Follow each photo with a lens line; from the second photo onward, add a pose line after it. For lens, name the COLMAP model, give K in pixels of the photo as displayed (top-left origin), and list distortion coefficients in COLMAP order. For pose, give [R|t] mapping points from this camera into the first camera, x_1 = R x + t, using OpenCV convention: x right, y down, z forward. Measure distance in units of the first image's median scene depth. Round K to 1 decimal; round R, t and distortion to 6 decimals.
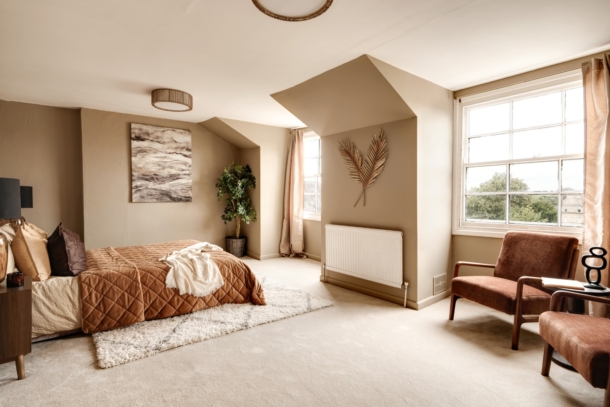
lens RADIAL K [[316.8, 0, 298.7], [0, 316.8, 200.3], [0, 0, 1]] dist [0.000075, -0.000072]
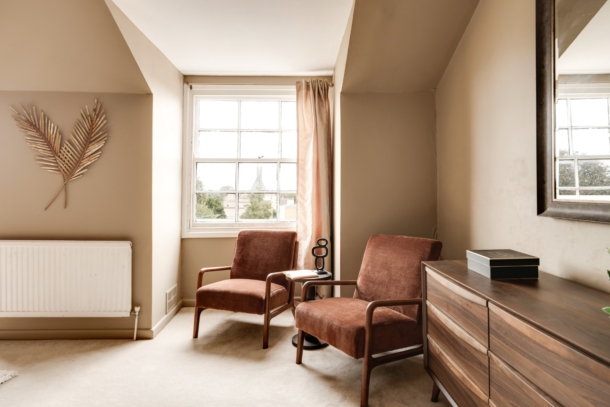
lens RADIAL K [[357.3, 0, 305.1], [0, 357.3, 191.9], [0, 0, 1]] dist [0.000163, 0.000348]
pose [[0.596816, 0.009520, 0.802322, -0.109397], [0.000761, 0.999922, -0.012430, -0.007203], [-0.802378, 0.008029, 0.596762, 0.152000]]
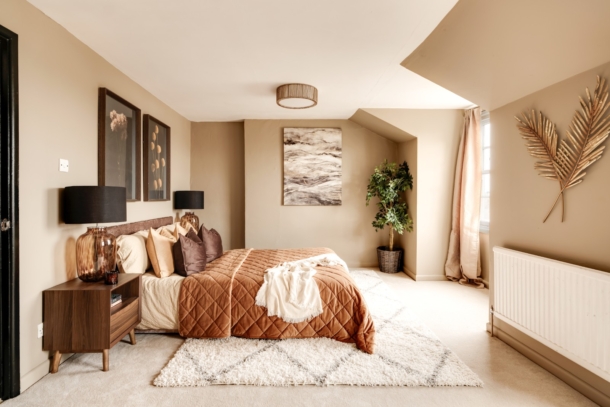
lens RADIAL K [[316.8, 0, 298.7], [0, 316.8, 200.3], [0, 0, 1]] dist [0.000075, -0.000072]
pose [[0.808428, 0.009338, -0.588521, 0.175981], [-0.010370, 0.999945, 0.001620, -0.017489], [0.588504, 0.004793, 0.808480, 0.305724]]
